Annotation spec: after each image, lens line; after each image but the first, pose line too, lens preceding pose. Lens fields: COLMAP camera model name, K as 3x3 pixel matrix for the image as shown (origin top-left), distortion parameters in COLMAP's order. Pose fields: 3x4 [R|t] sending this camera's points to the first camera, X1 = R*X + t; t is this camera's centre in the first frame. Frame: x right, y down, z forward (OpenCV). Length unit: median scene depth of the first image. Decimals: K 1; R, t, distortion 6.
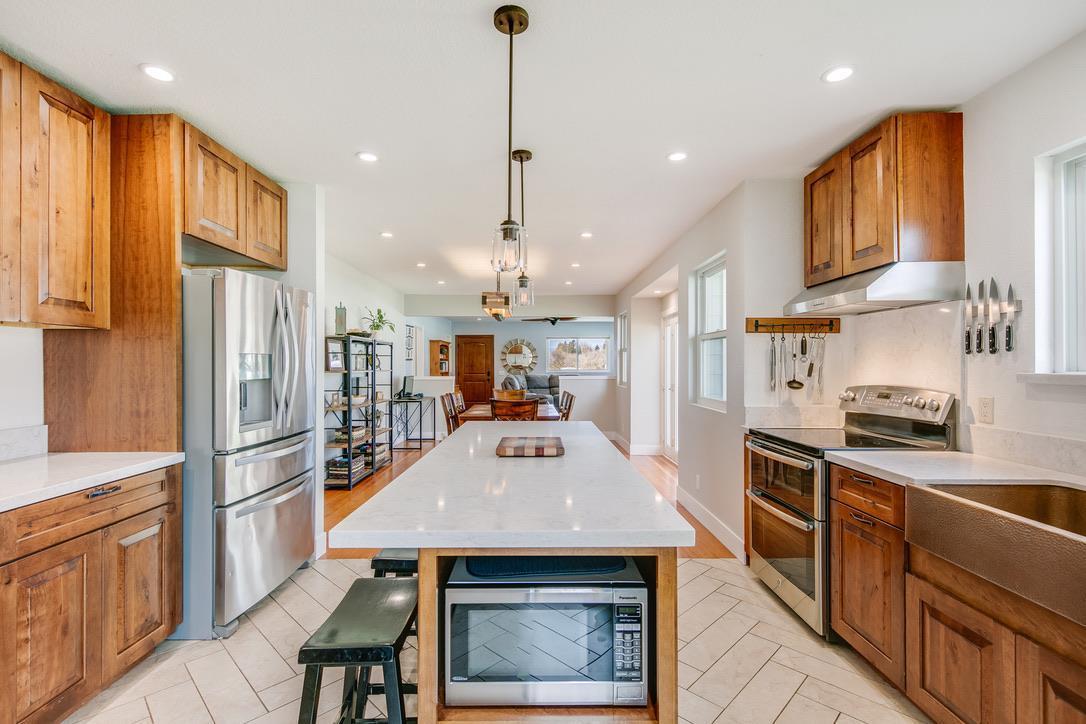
lens RADIAL K [[487.1, 0, 543.0], [0, 487.1, 362.0], [0, 0, 1]] dist [0.001306, -0.005249]
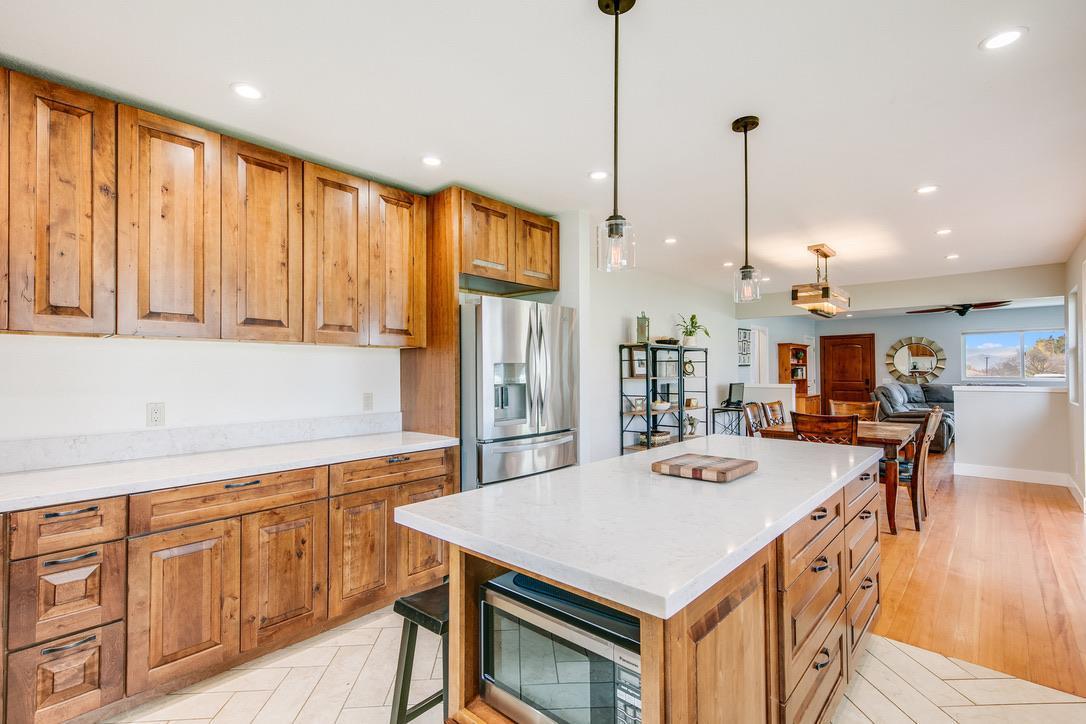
lens RADIAL K [[495.0, 0, 543.0], [0, 495.0, 362.0], [0, 0, 1]] dist [0.004517, 0.000143]
pose [[0.733993, -0.016079, -0.678967, 0.317095], [0.007439, 0.999850, -0.015636, 0.000704], [0.679117, 0.006426, 0.734002, 0.150688]]
